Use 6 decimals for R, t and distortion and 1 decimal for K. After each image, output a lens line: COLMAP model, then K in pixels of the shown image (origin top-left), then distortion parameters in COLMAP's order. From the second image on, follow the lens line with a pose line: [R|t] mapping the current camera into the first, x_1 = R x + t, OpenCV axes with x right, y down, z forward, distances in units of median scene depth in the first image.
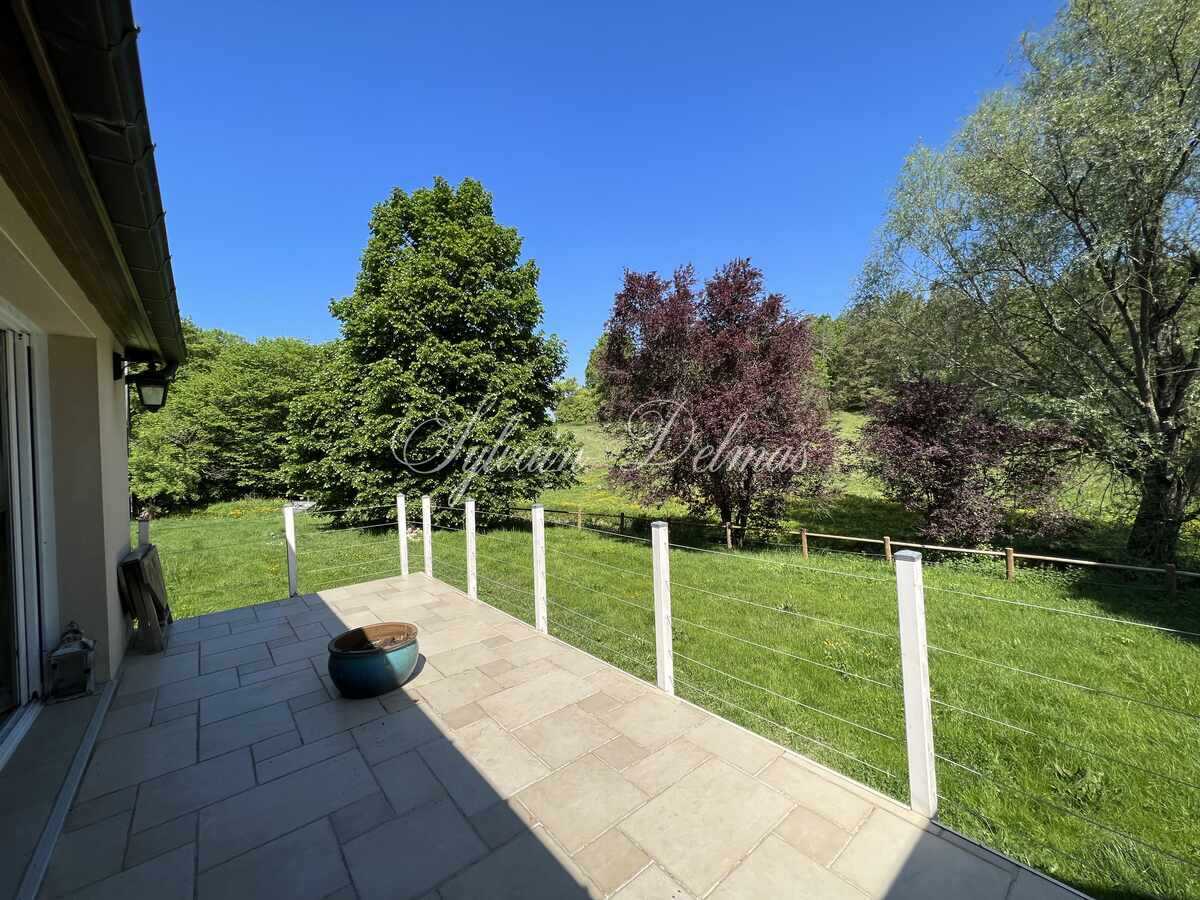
lens RADIAL K [[480.6, 0, 598.4], [0, 480.6, 447.4], [0, 0, 1]] dist [-0.000420, 0.000168]
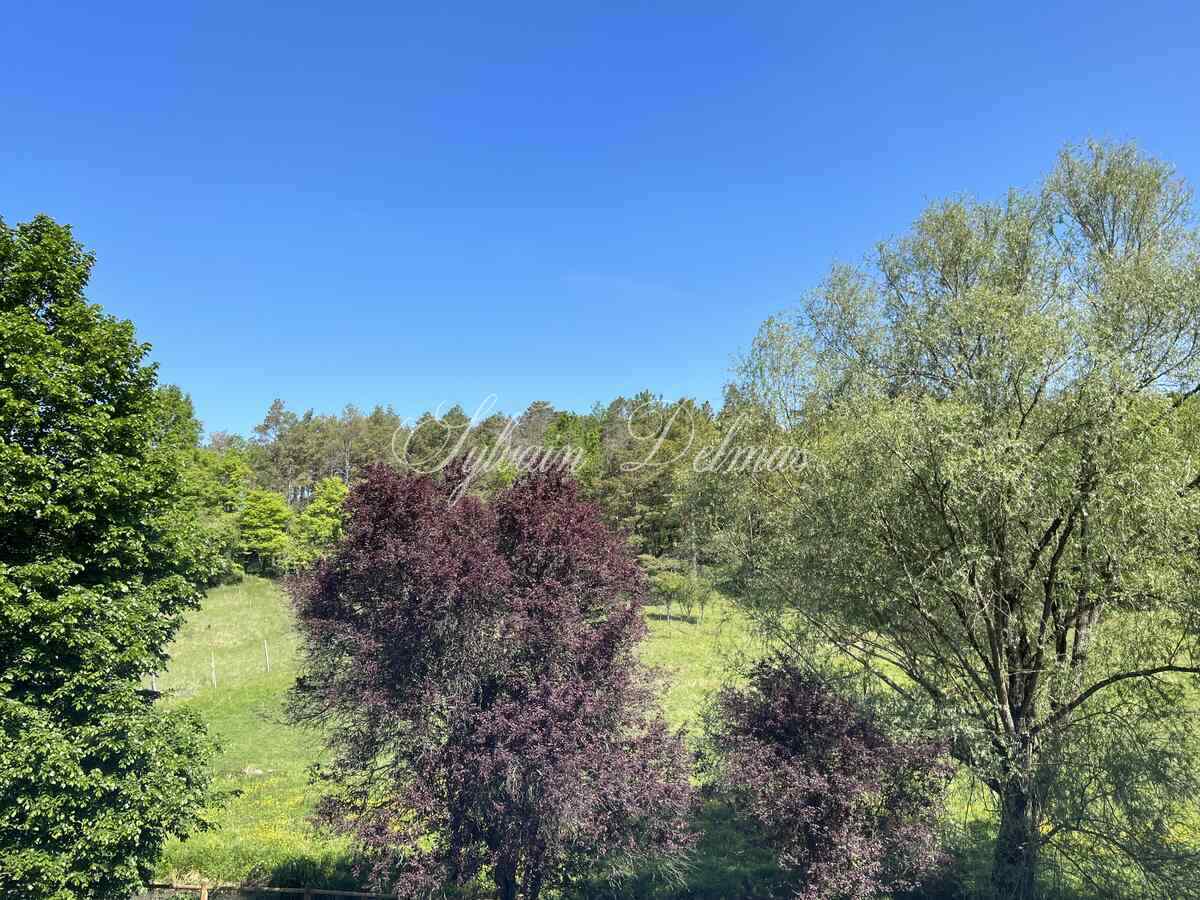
lens RADIAL K [[971.8, 0, 603.0], [0, 971.8, 449.5], [0, 0, 1]] dist [0.018923, -0.000591]
pose [[0.875647, 0.101900, 0.472080, -0.259963], [-0.019509, 0.984153, -0.176246, -0.170939], [-0.482558, 0.145120, 0.863758, -0.163768]]
